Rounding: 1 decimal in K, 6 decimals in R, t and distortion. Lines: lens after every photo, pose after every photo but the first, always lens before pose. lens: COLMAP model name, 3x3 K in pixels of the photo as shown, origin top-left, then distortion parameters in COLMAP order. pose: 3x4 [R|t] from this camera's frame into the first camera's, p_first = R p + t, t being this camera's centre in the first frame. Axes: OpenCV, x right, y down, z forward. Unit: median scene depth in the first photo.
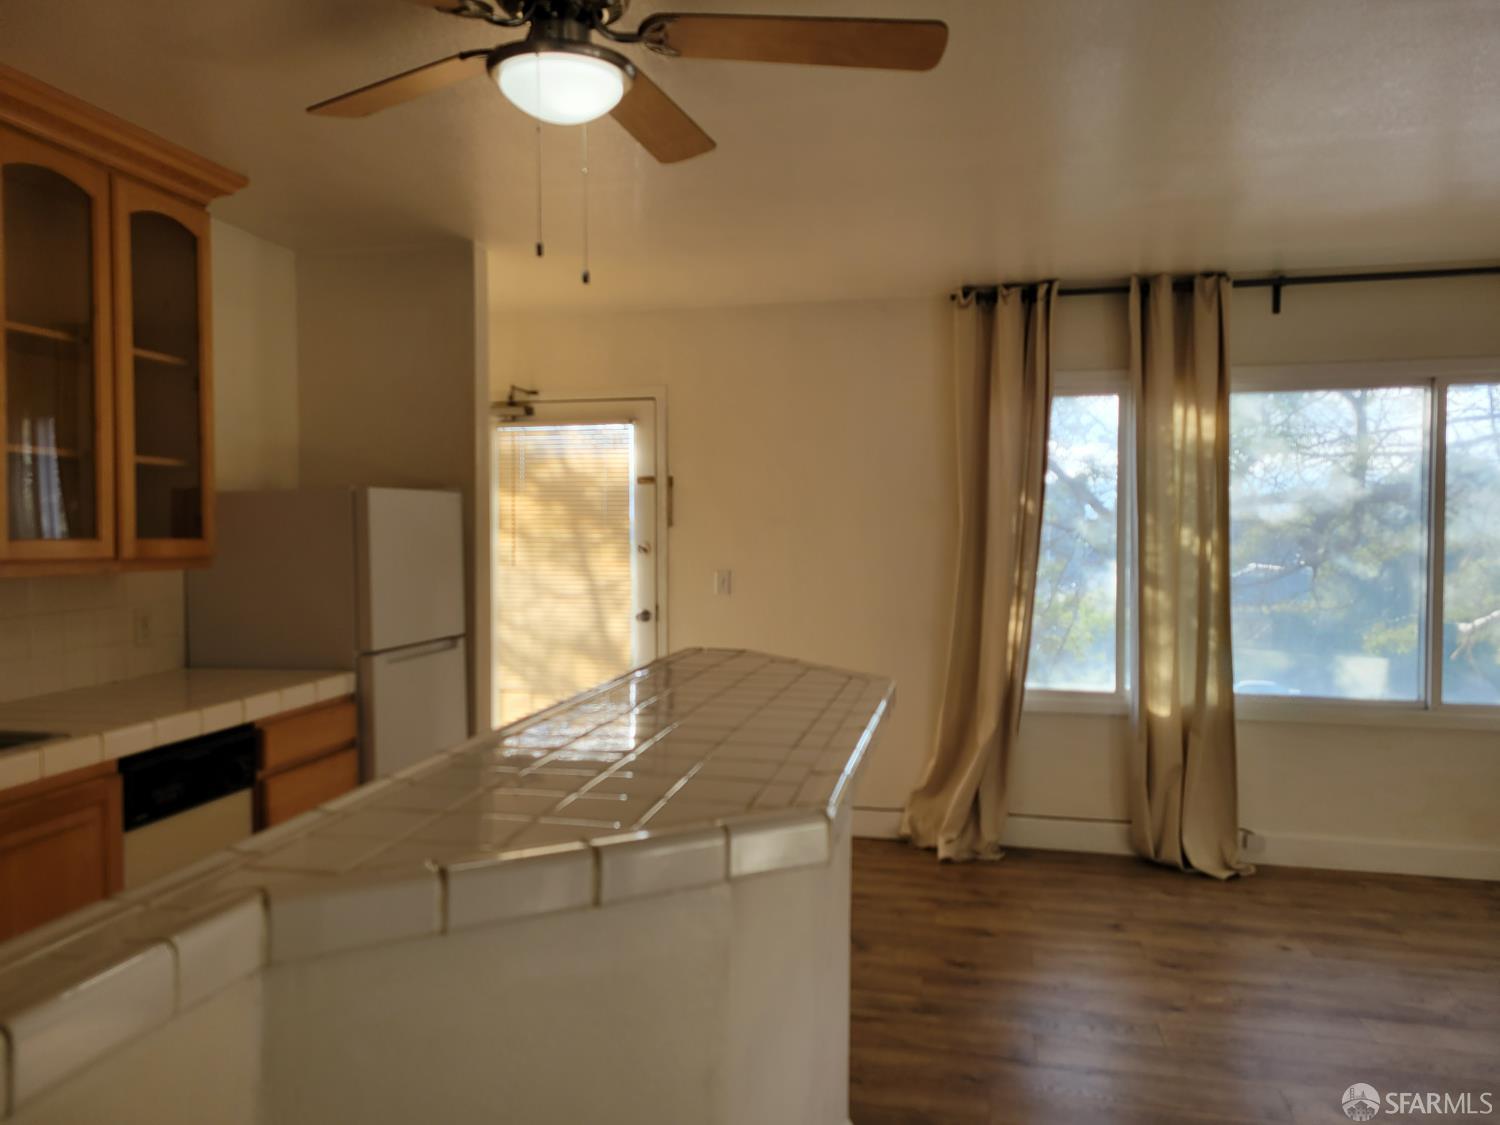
lens RADIAL K [[1122.5, 0, 748.6], [0, 1122.5, 555.0], [0, 0, 1]] dist [0.049224, -0.034583]
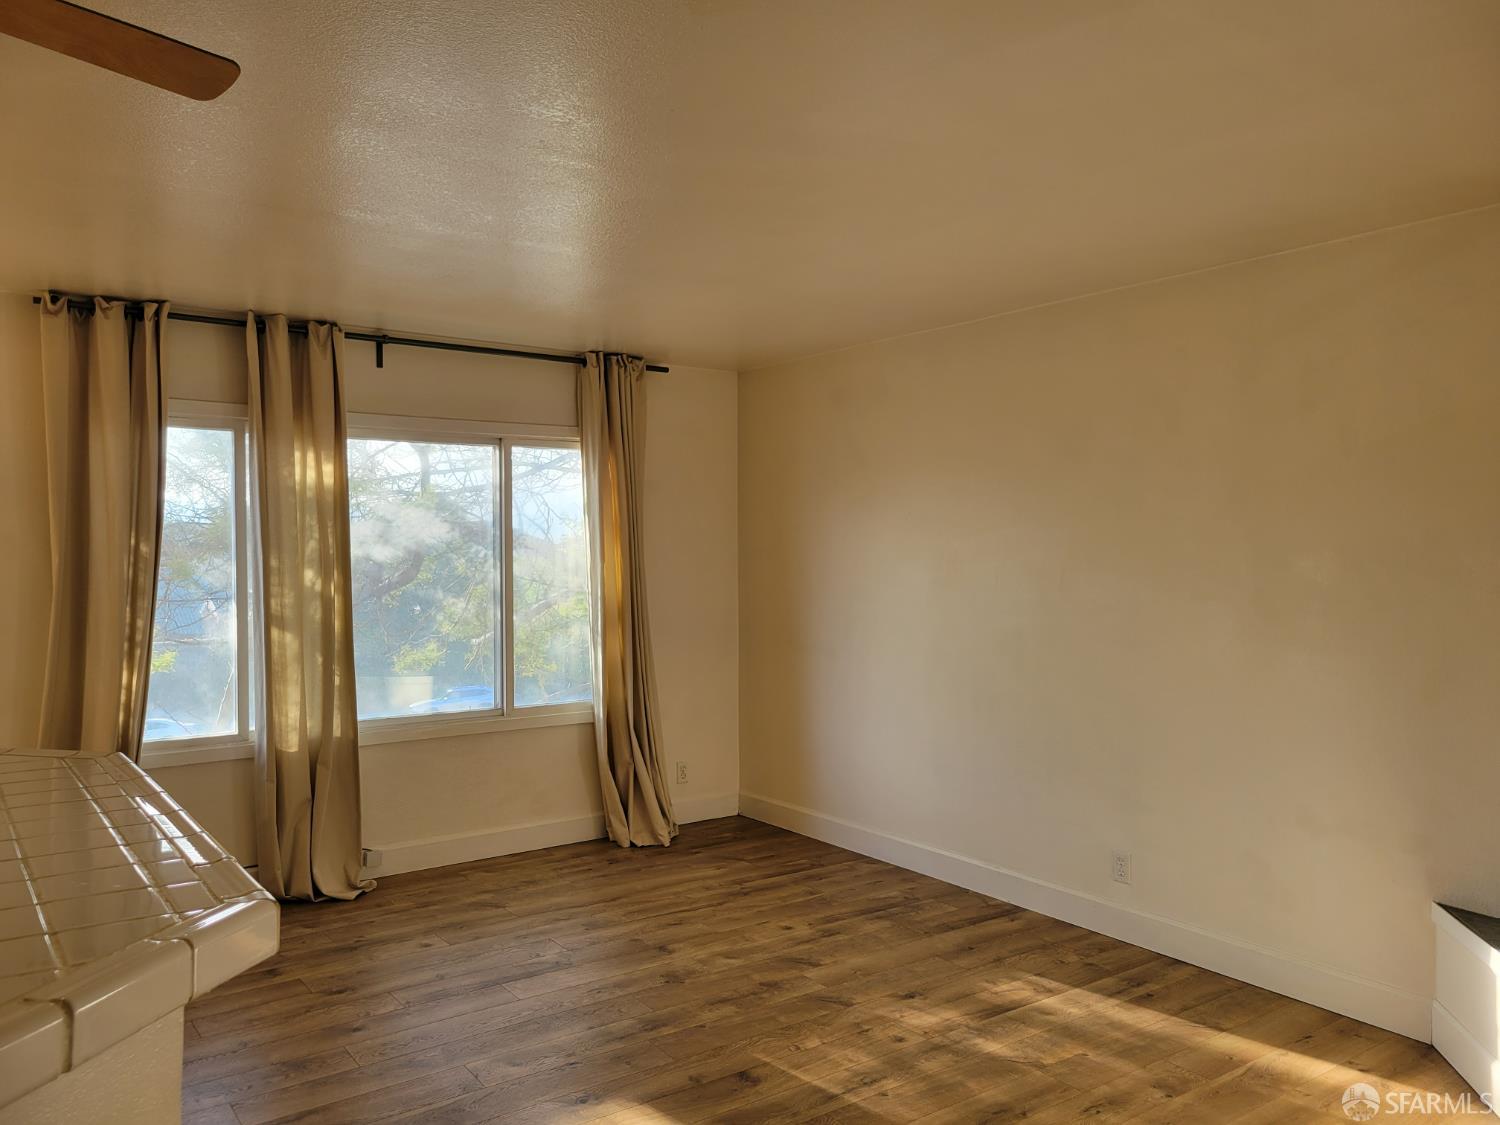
lens RADIAL K [[1122.5, 0, 749.8], [0, 1122.5, 573.6], [0, 0, 1]] dist [0.049224, -0.034583]
pose [[0.655411, -0.017190, 0.755077, -0.124551], [0.024134, 0.999707, 0.001811, -0.009255], [-0.754886, 0.017037, 0.655634, 0.026323]]
